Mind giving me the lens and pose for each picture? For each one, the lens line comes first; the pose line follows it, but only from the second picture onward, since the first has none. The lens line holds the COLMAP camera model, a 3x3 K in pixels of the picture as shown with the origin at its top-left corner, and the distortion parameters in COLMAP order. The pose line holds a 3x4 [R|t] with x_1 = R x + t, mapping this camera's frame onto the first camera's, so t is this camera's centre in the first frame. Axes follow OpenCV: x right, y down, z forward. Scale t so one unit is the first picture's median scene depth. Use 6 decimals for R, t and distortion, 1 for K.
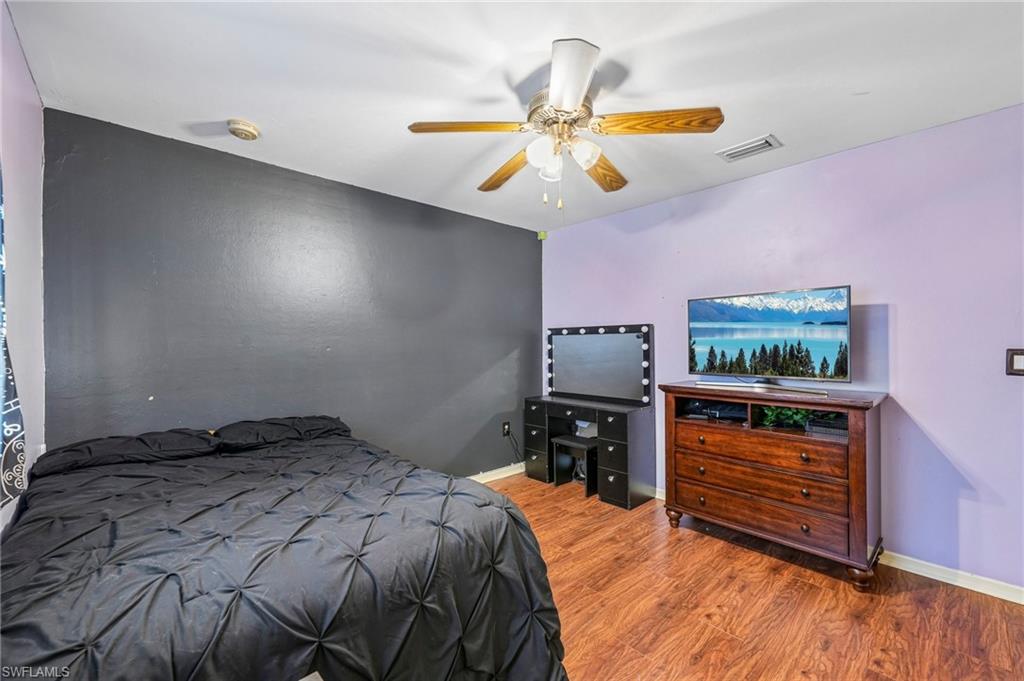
lens RADIAL K [[414.7, 0, 511.2], [0, 414.7, 341.9], [0, 0, 1]] dist [-0.001239, 0.000050]
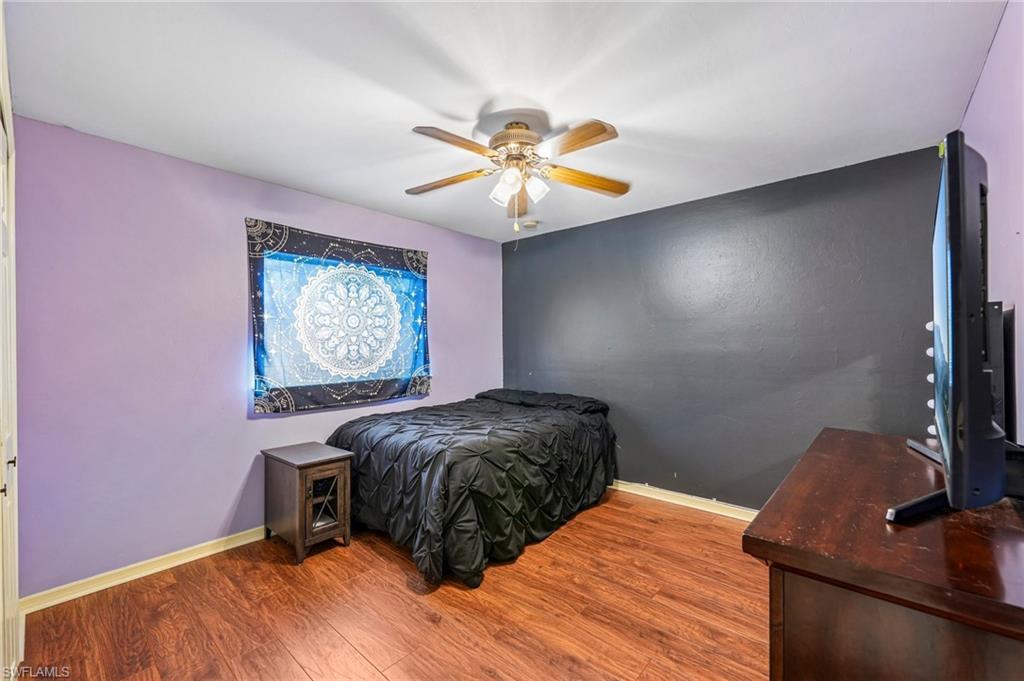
lens RADIAL K [[414.7, 0, 511.2], [0, 414.7, 341.9], [0, 0, 1]] dist [-0.001239, 0.000050]
pose [[0.116722, -0.003736, -0.993158, 0.985231], [0.003638, 0.999988, -0.003334, -0.003932], [0.993158, -0.003223, 0.116734, 0.651961]]
